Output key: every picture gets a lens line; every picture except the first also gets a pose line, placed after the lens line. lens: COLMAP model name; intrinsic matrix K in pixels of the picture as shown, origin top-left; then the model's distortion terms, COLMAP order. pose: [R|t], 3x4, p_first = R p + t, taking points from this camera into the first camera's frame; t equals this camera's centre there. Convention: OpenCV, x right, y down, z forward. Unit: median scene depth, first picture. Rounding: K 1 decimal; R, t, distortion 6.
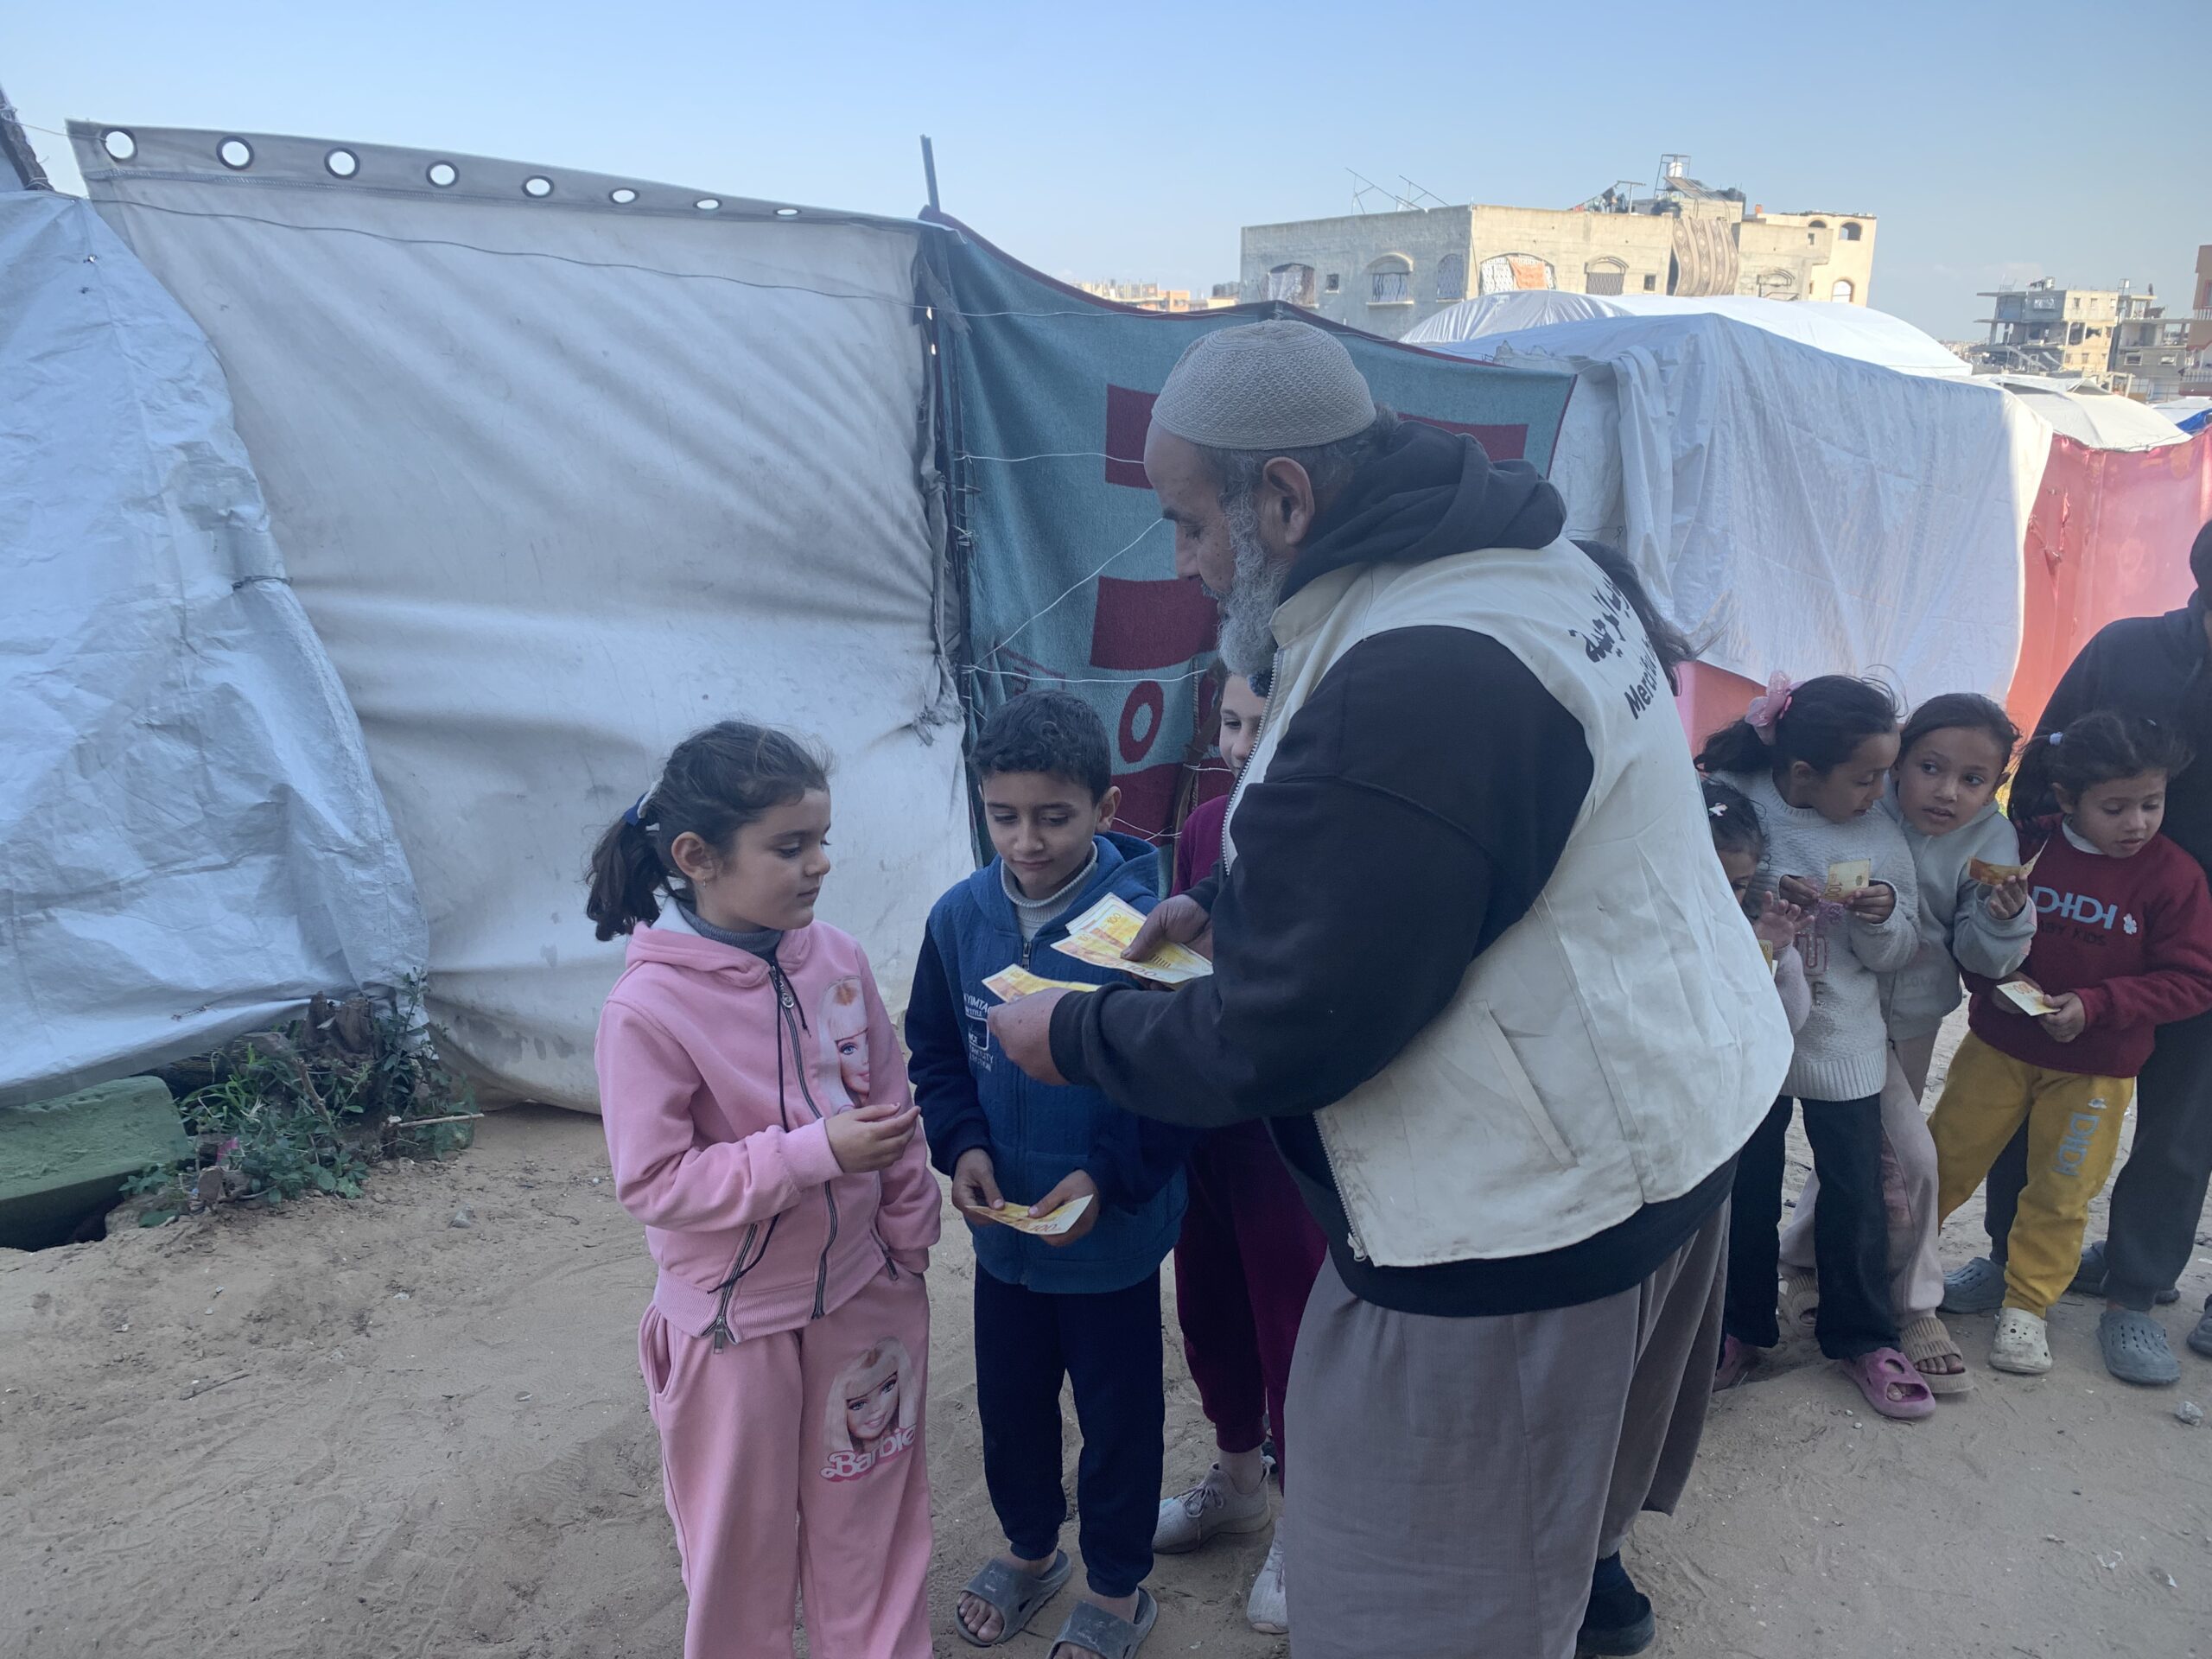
lens RADIAL K [[1702.4, 0, 1094.5], [0, 1702.4, 846.0], [0, 0, 1]] dist [0.028755, -0.029971]
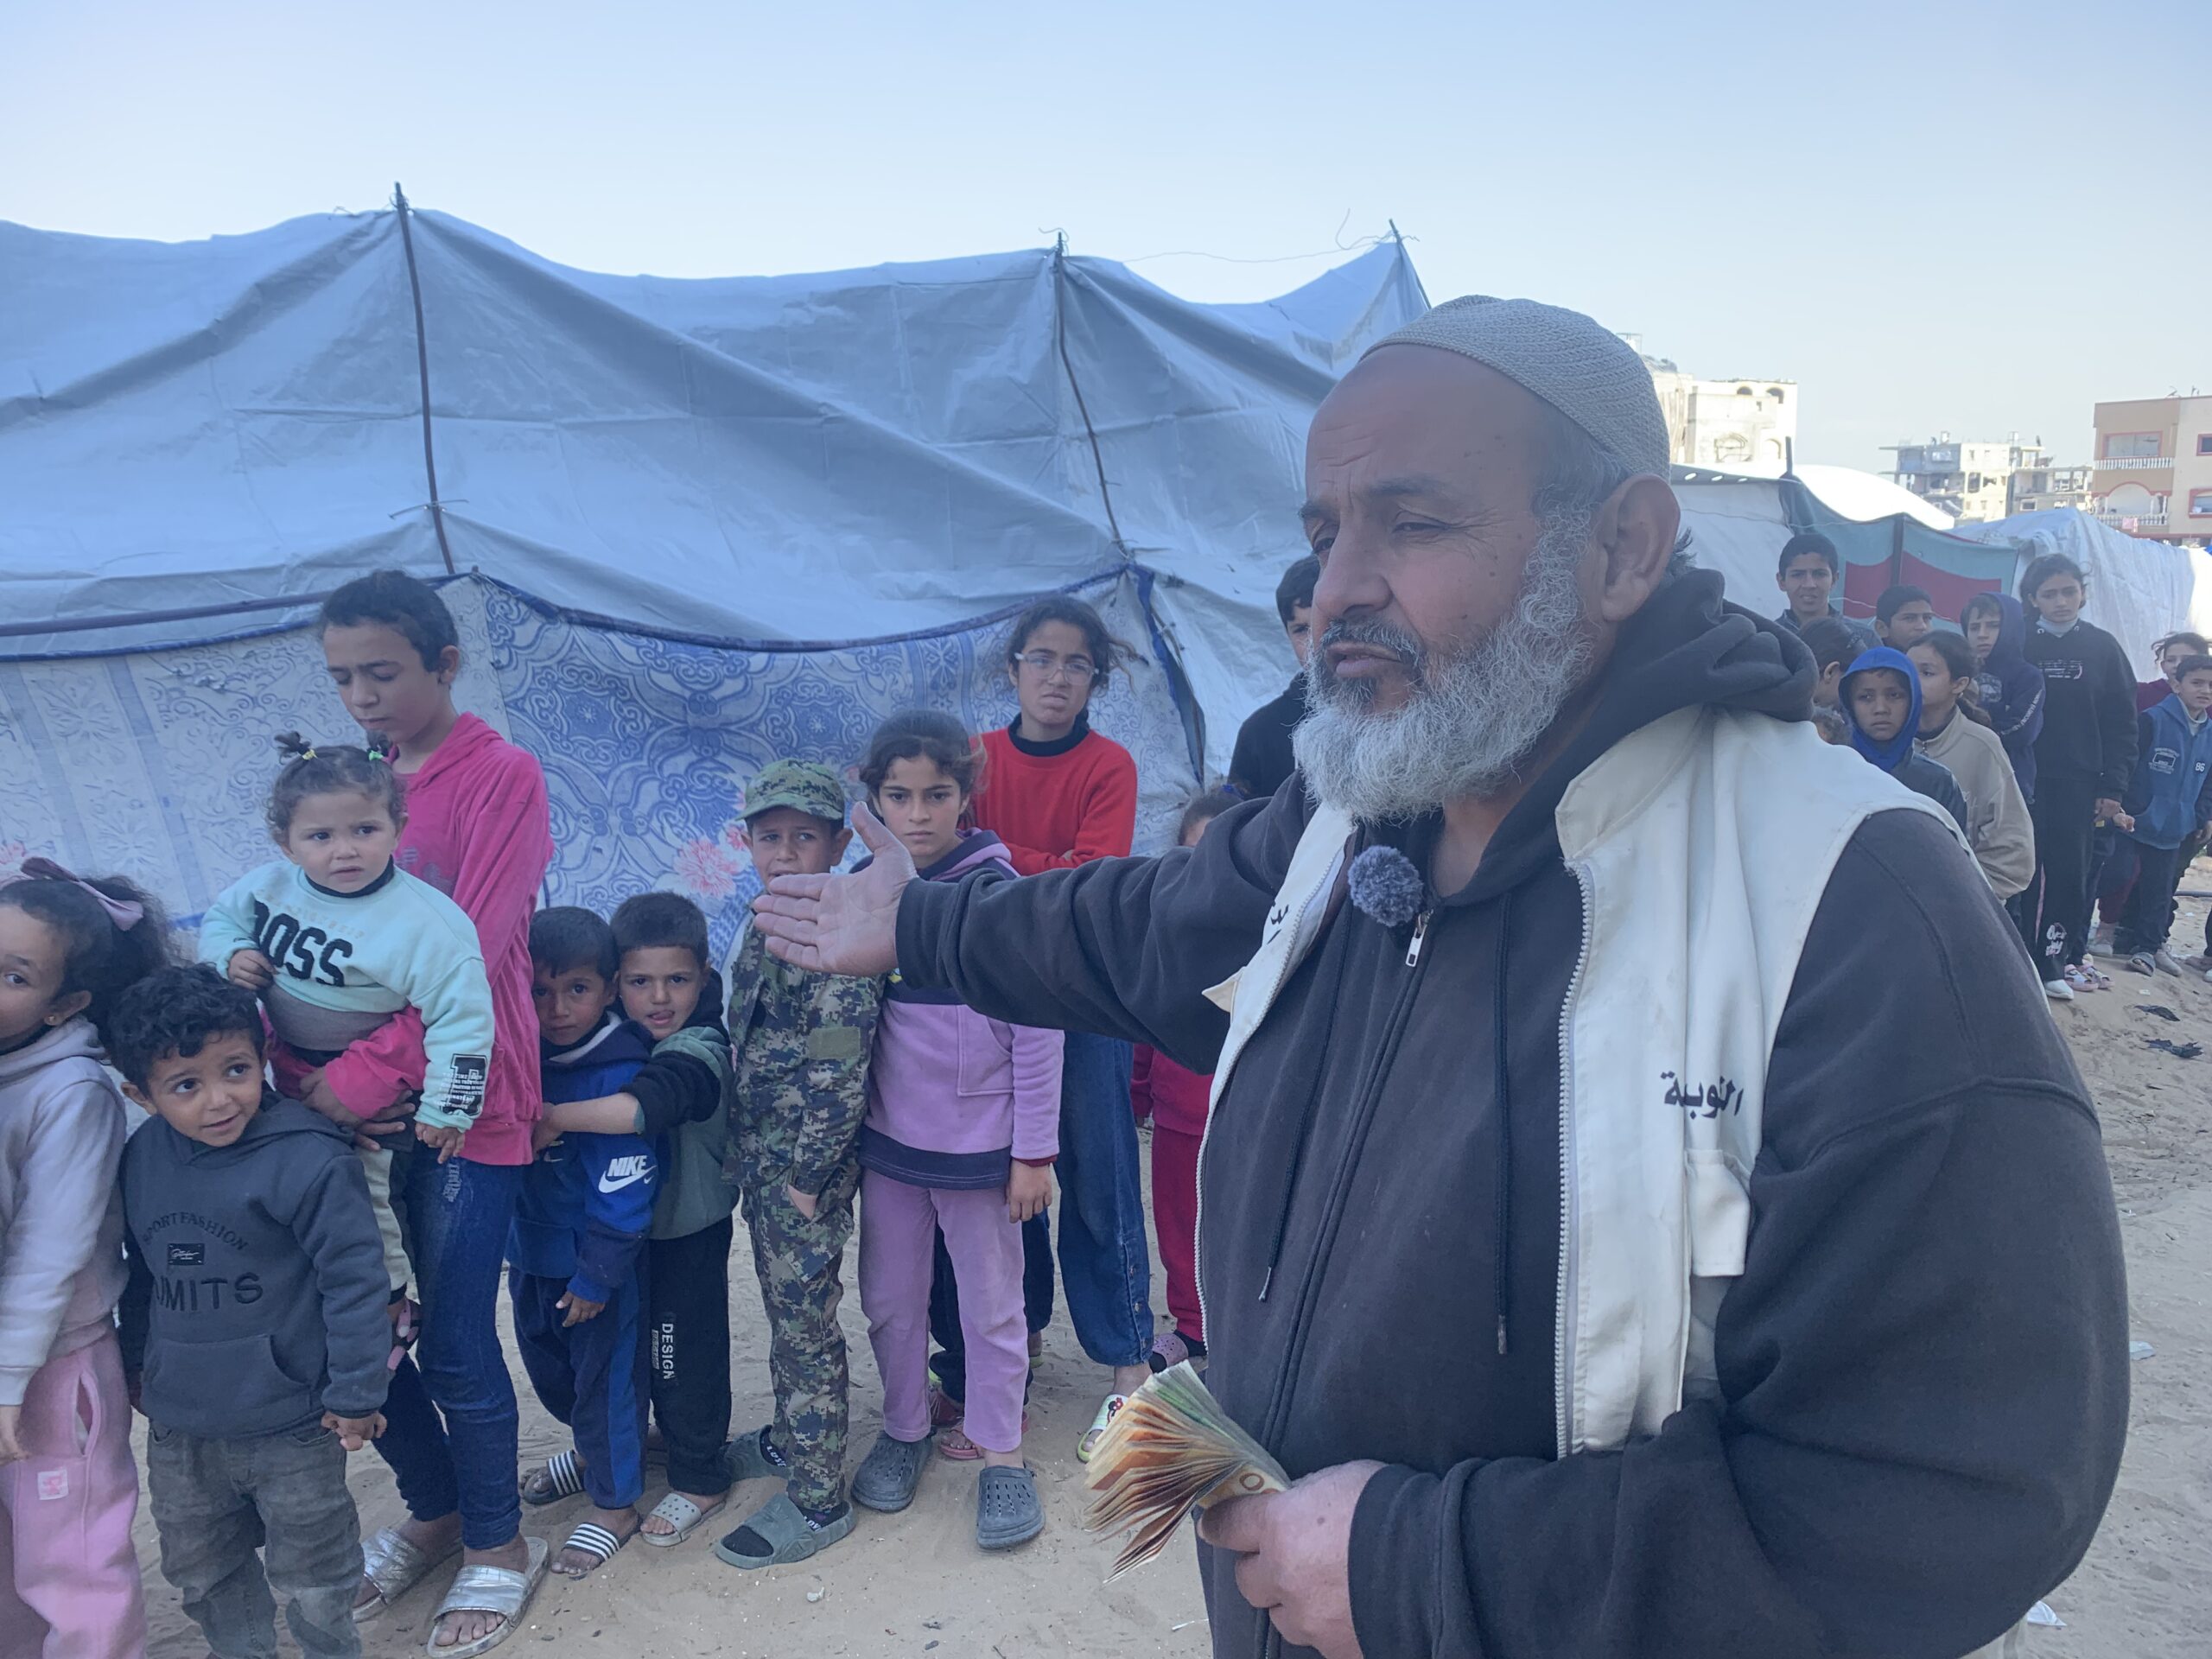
lens RADIAL K [[1702.4, 0, 1083.9], [0, 1702.4, 878.5], [0, 0, 1]] dist [0.028755, -0.029971]
pose [[0.998759, -0.030544, 0.039331, -1.160090], [0.033332, 0.996827, -0.072281, 0.212174], [-0.036998, 0.073502, 0.996609, -0.958149]]
